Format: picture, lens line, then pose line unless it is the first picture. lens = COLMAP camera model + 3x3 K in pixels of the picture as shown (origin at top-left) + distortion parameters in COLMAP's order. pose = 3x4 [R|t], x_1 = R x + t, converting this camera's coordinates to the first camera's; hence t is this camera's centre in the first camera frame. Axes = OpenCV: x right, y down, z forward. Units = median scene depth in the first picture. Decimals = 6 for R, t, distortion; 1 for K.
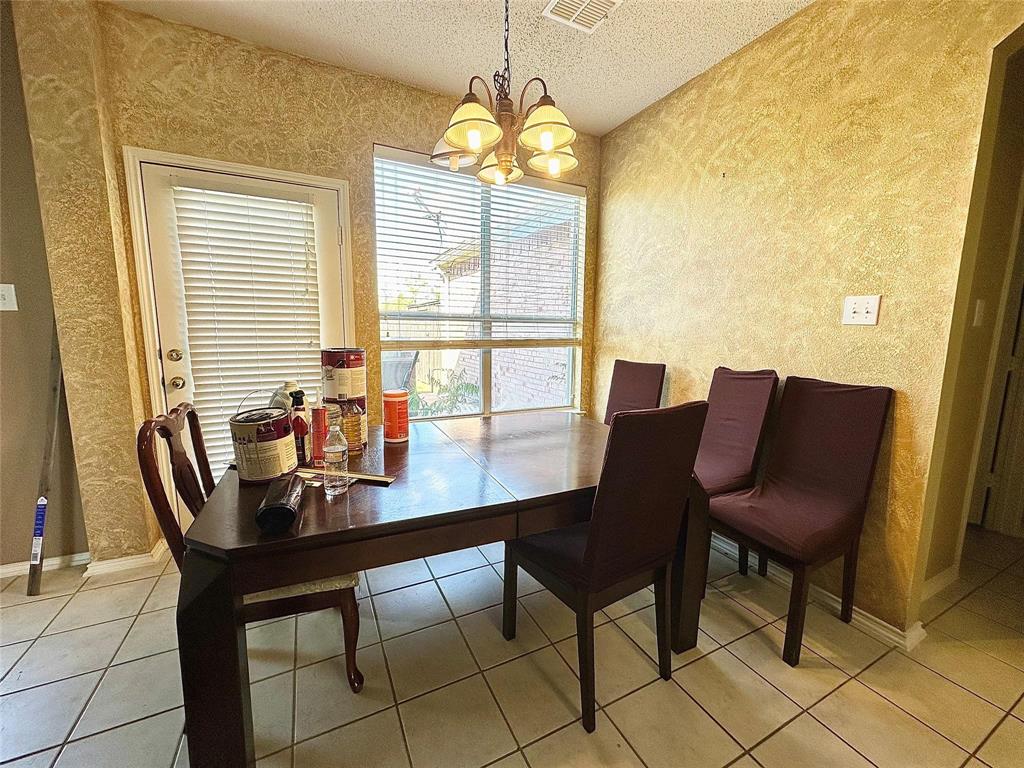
lens RADIAL K [[409.3, 0, 512.8], [0, 409.3, 382.5], [0, 0, 1]] dist [-0.001934, 0.000376]
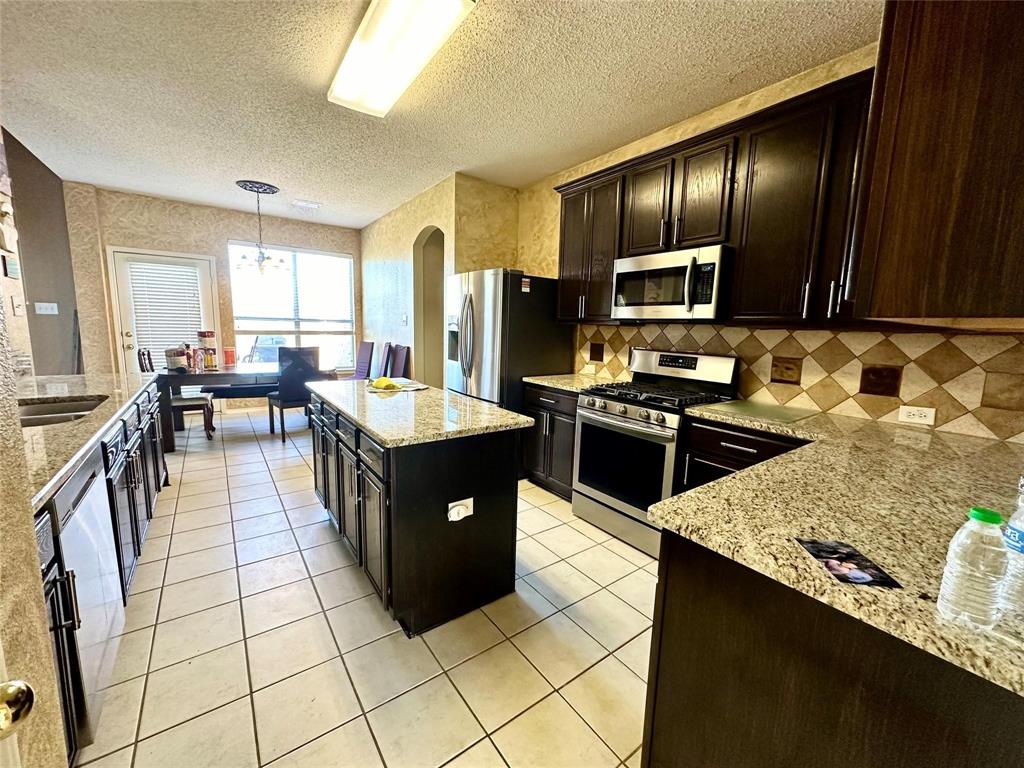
lens RADIAL K [[409.3, 0, 513.9], [0, 409.3, 383.3], [0, 0, 1]] dist [-0.001934, 0.000376]
pose [[0.985912, -0.007807, 0.167083, 0.931309], [0.006582, 0.999947, 0.007882, 0.208379], [-0.167136, -0.006671, 0.985911, -1.653260]]
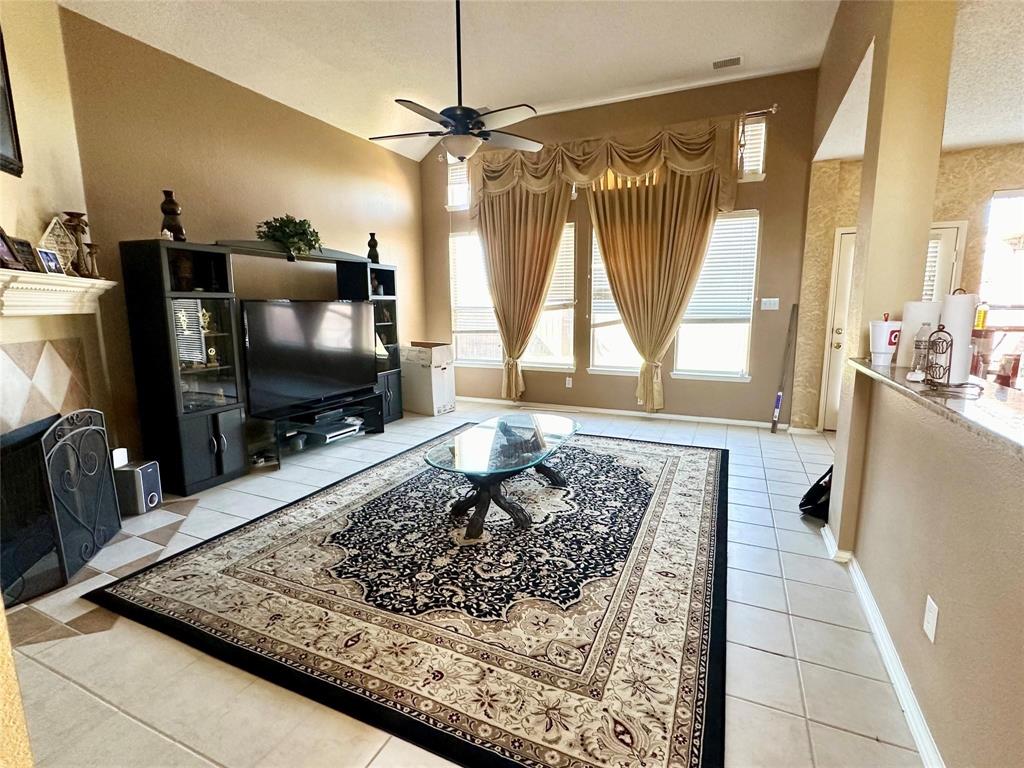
lens RADIAL K [[486.1, 0, 513.2], [0, 486.1, 381.1], [0, 0, 1]] dist [0.000539, 0.000192]
pose [[0.627759, 0.101955, -0.771702, -0.006645], [-0.092187, 0.994146, 0.056352, 0.185460], [0.772929, 0.035765, 0.633483, -1.676065]]
